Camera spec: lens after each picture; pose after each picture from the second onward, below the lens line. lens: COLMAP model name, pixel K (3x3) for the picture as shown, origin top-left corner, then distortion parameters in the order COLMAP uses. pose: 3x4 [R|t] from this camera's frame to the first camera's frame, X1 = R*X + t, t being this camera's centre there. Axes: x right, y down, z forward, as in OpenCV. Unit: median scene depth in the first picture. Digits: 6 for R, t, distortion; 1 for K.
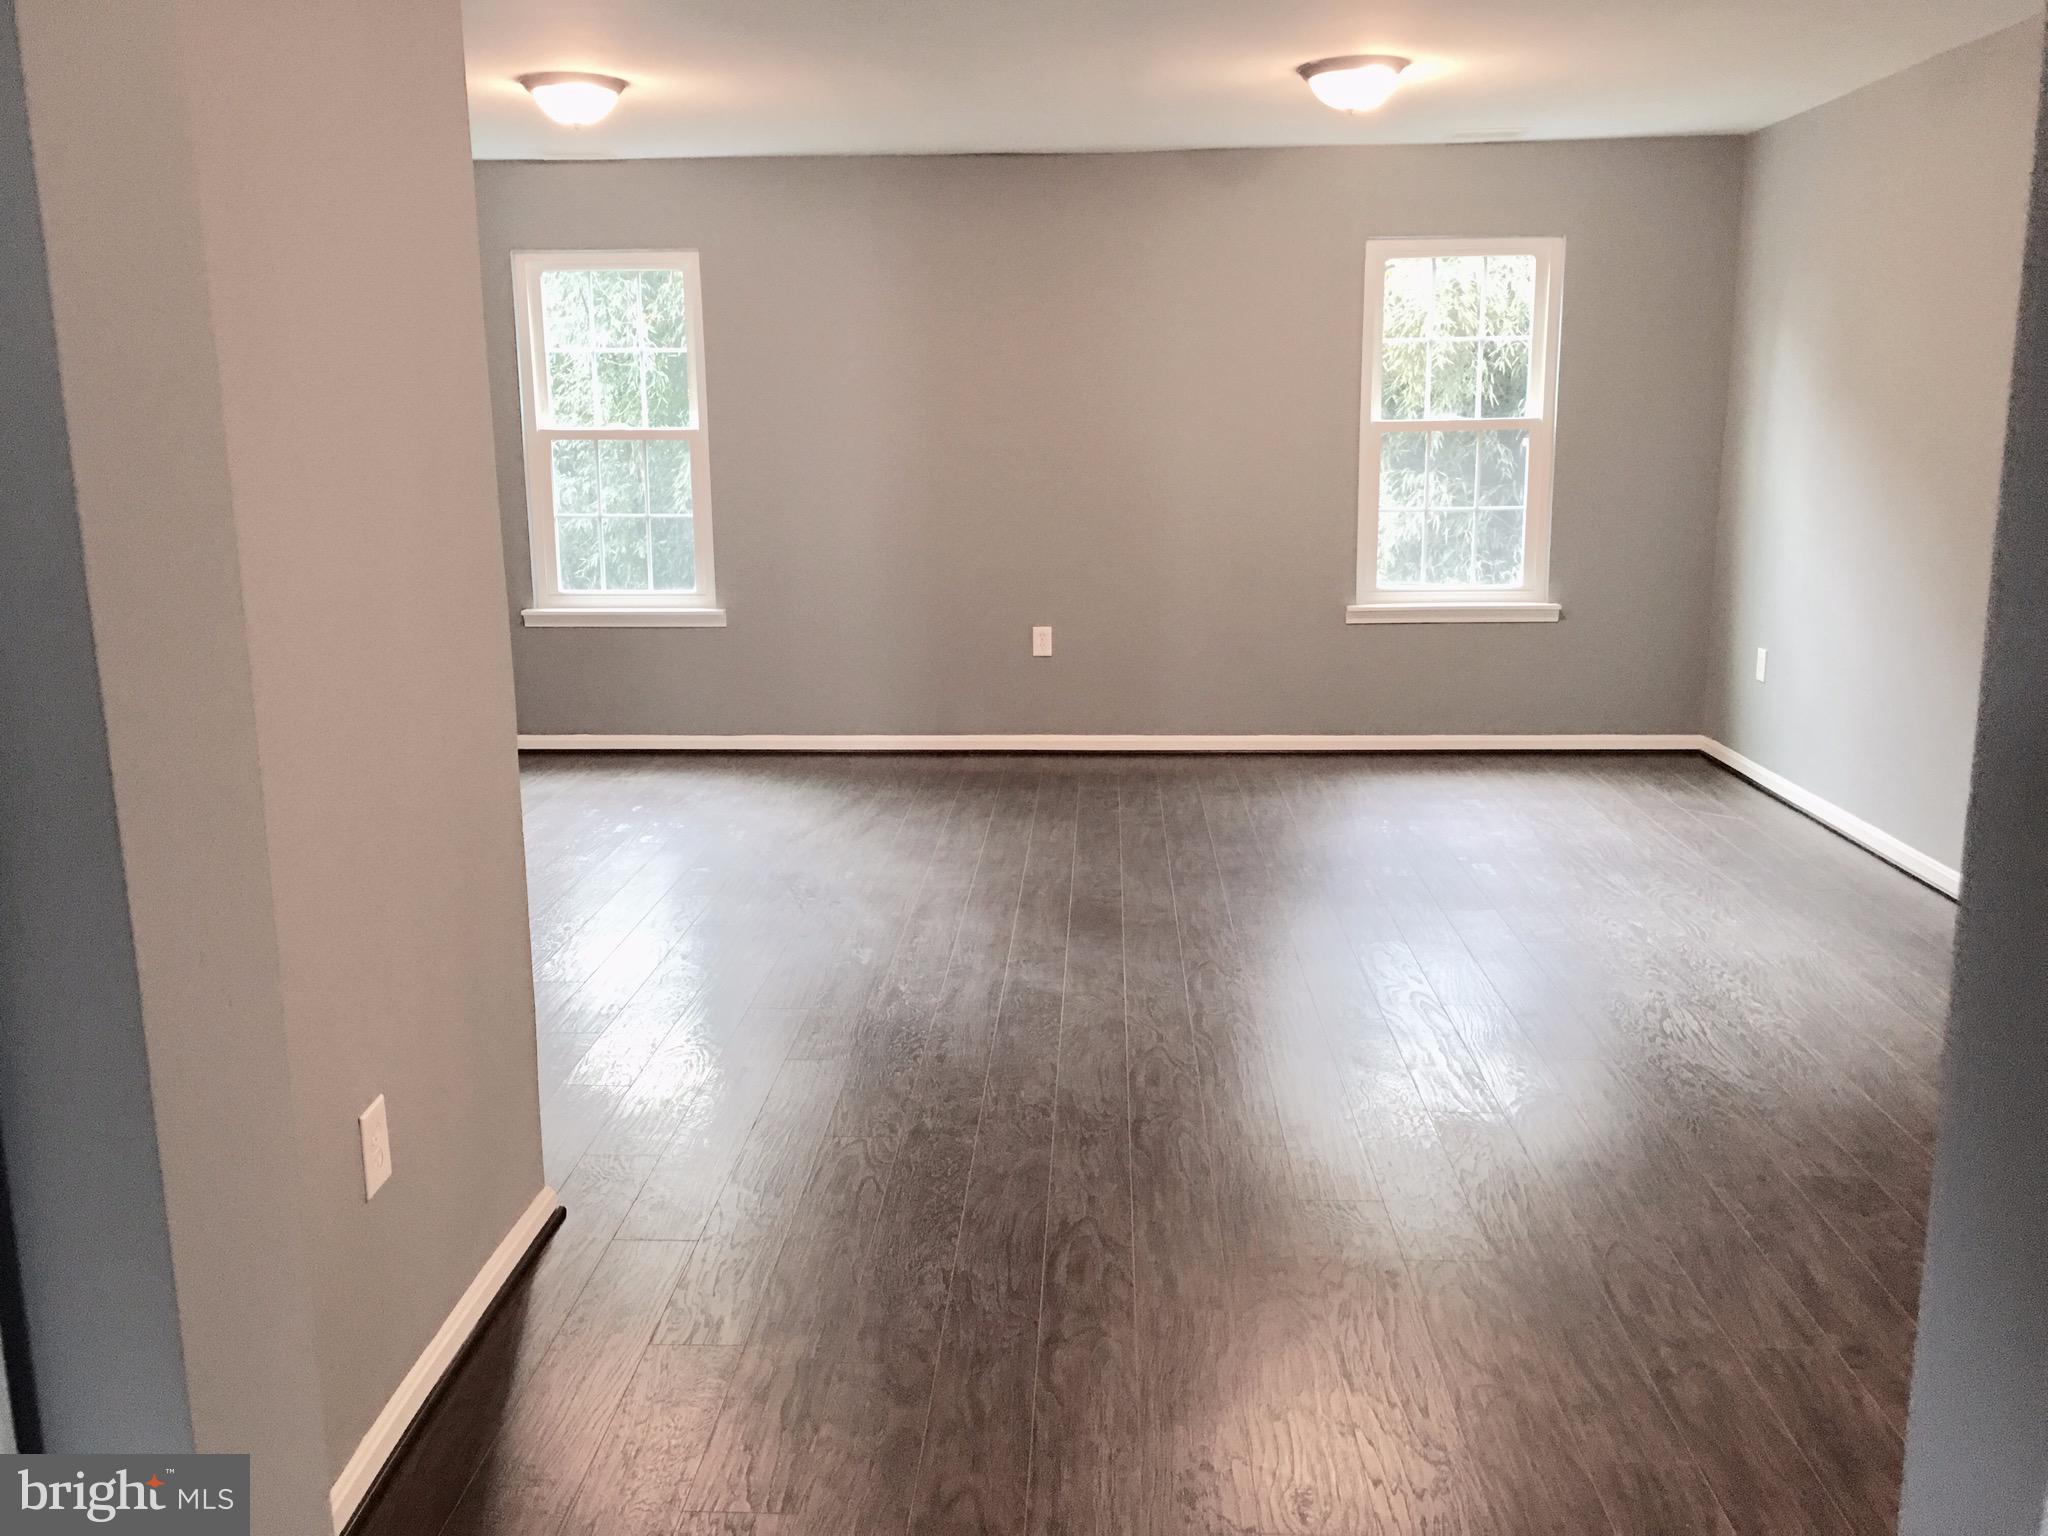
lens RADIAL K [[1738.5, 0, 1015.4], [0, 1738.5, 760.4], [0, 0, 1]] dist [0.081653, -0.082466]
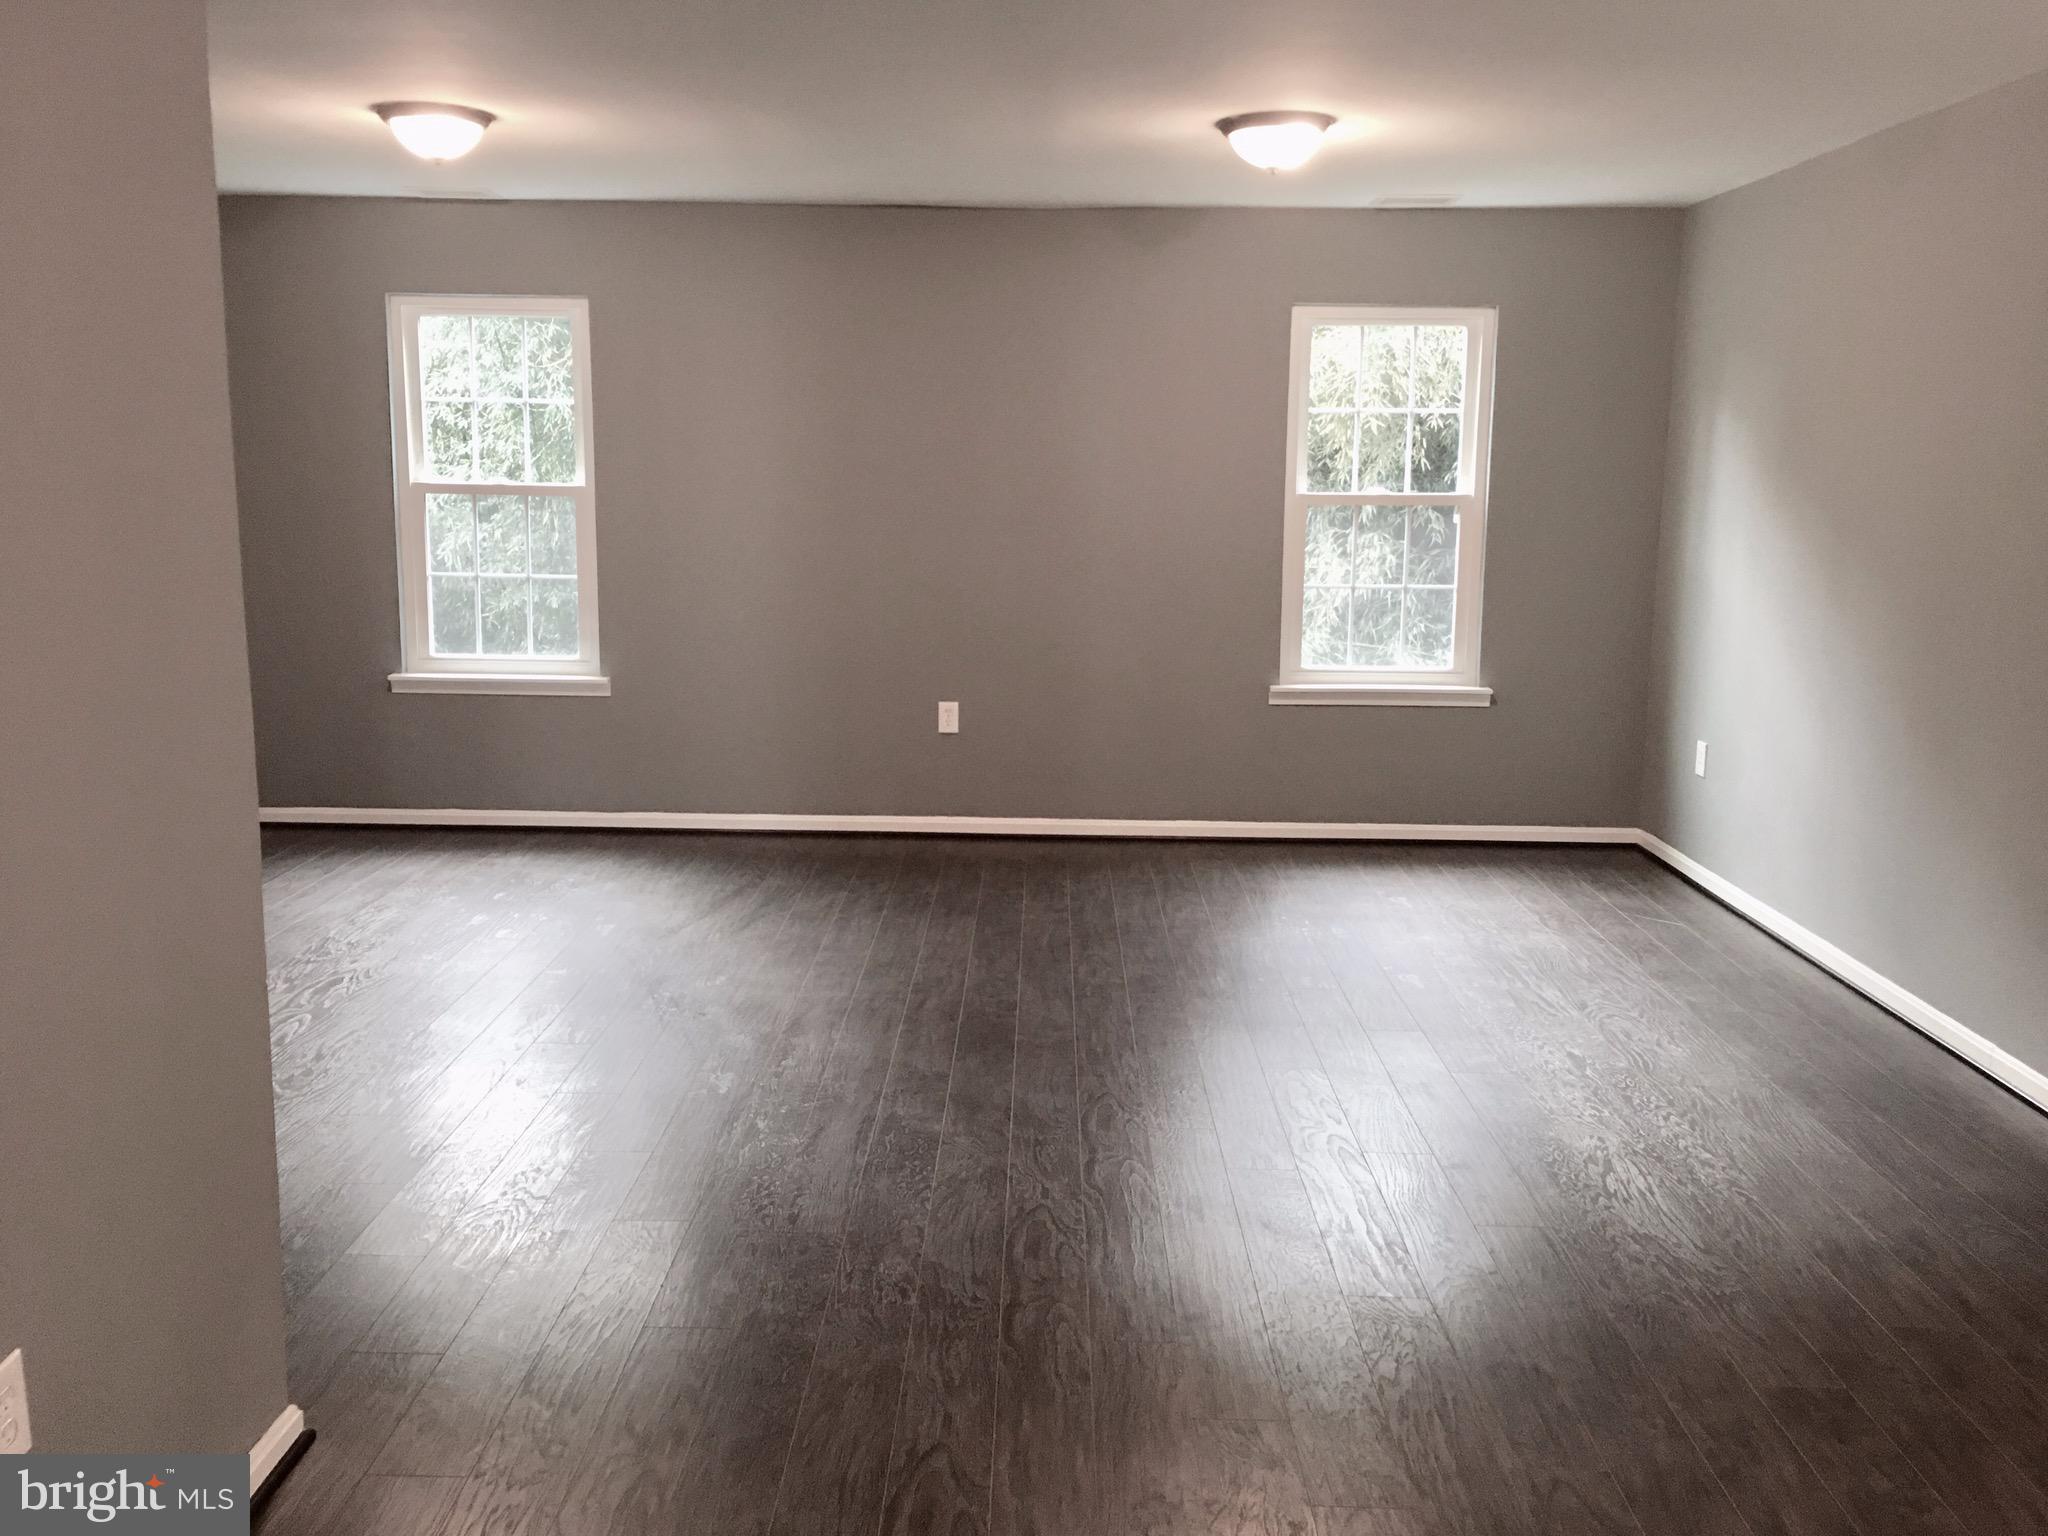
lens RADIAL K [[1738.5, 0, 1012.7], [0, 1738.5, 747.1], [0, 0, 1]] dist [0.081653, -0.082466]
pose [[0.999259, 0.015872, 0.035067, 0.029615], [-0.014604, 0.999241, -0.036125, -0.031994], [-0.035614, 0.035587, 0.998732, 0.101335]]
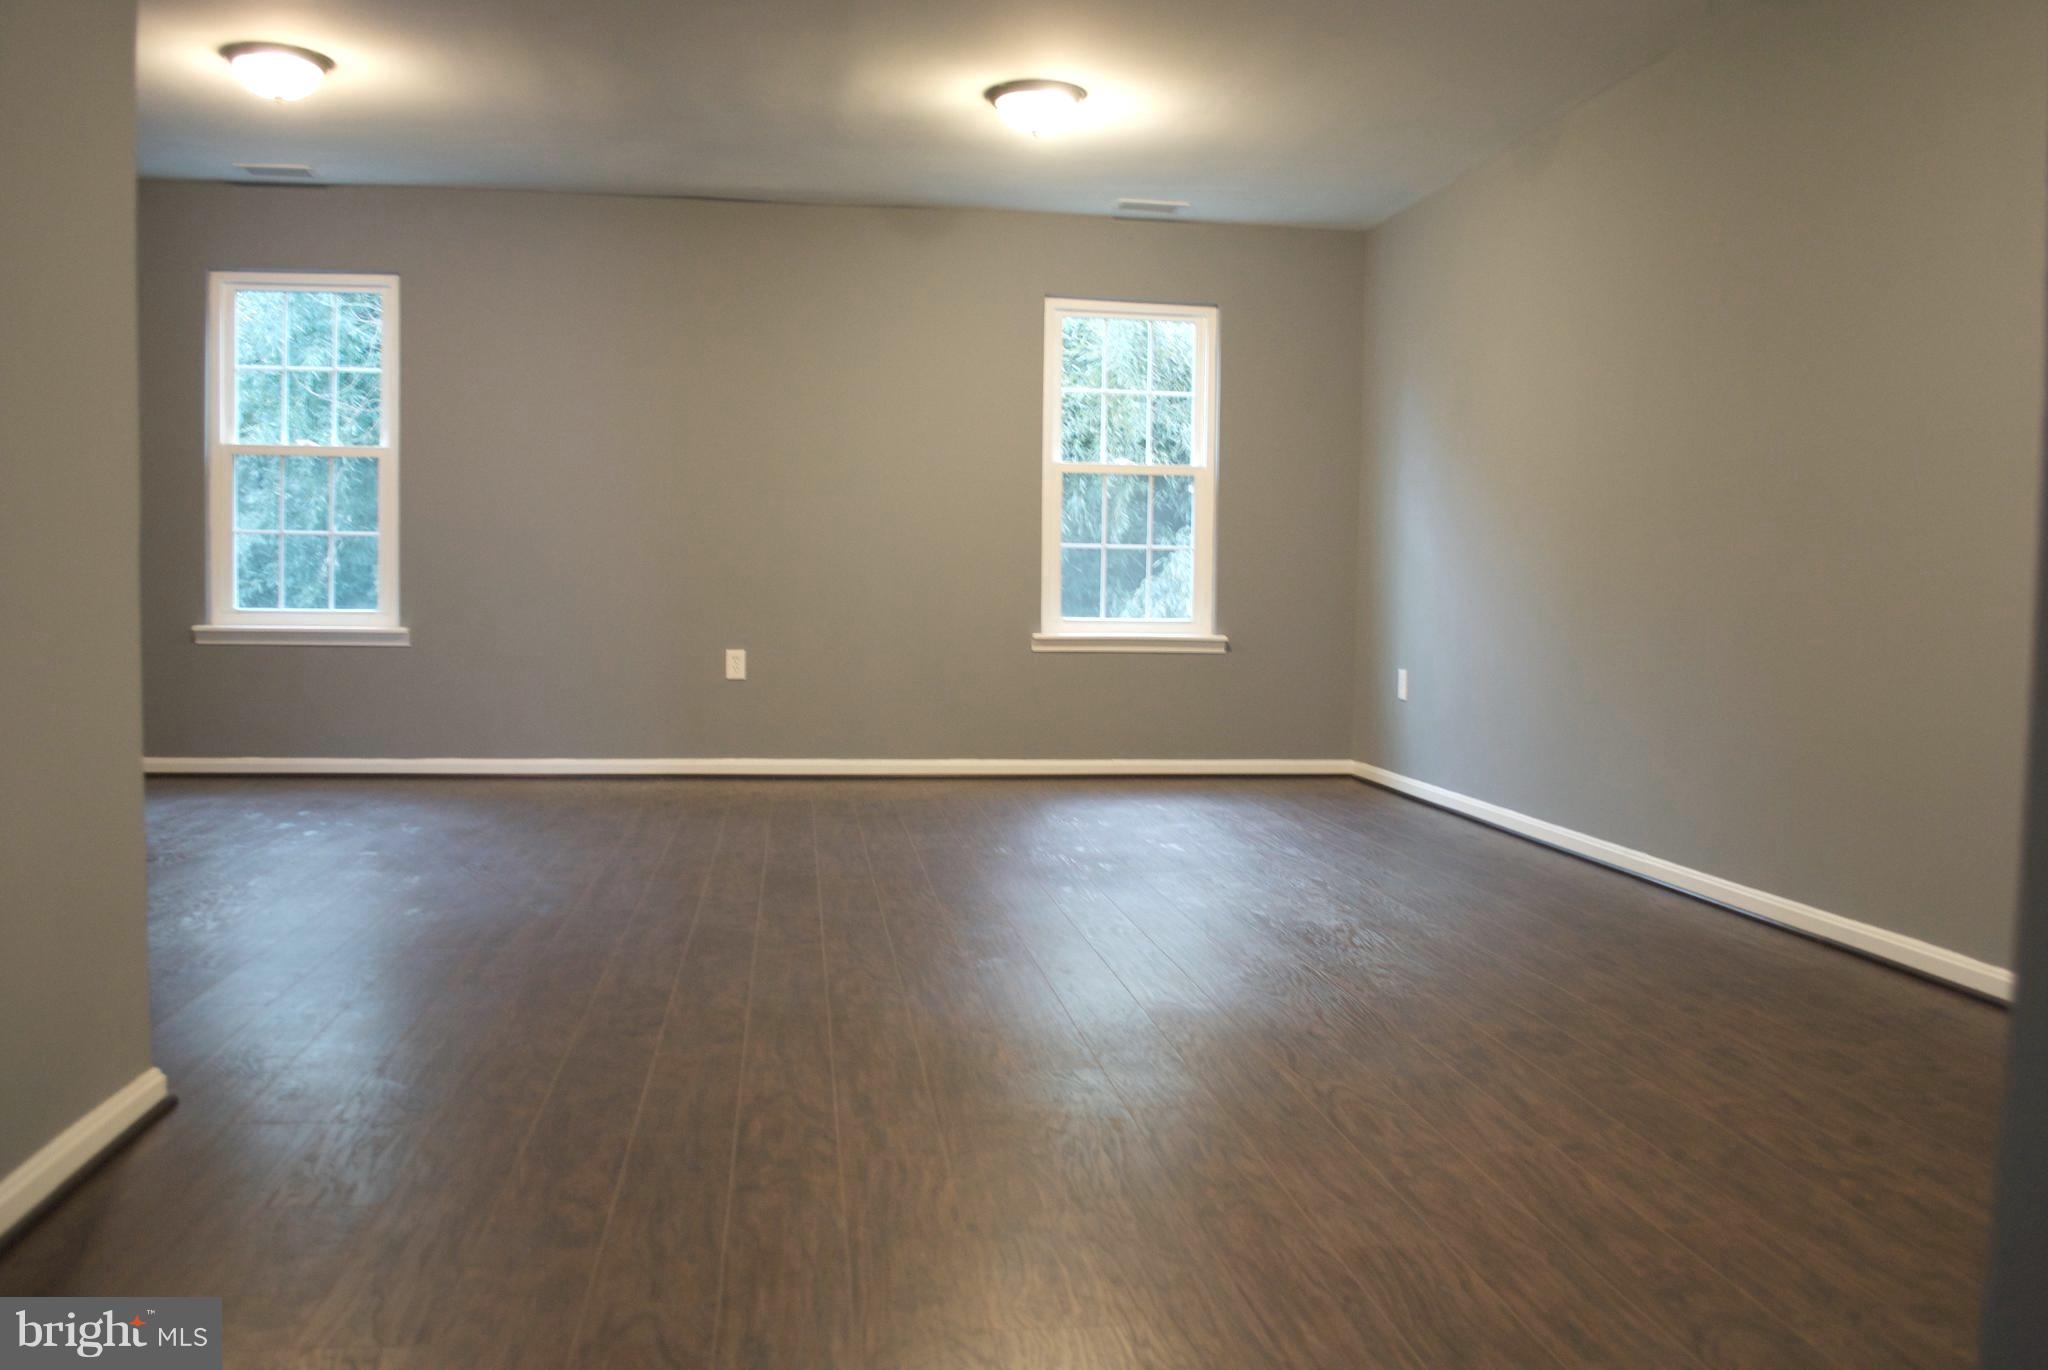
lens RADIAL K [[1628.2, 0, 1039.8], [0, 1628.2, 700.4], [0, 0, 1]] dist [-0.079322, 0.009448]
pose [[0.979688, 0.012750, 0.200121, 0.000423], [0.012538, 0.992129, -0.124590, 0.120736], [-0.200134, 0.124569, 0.971817, 0.098910]]
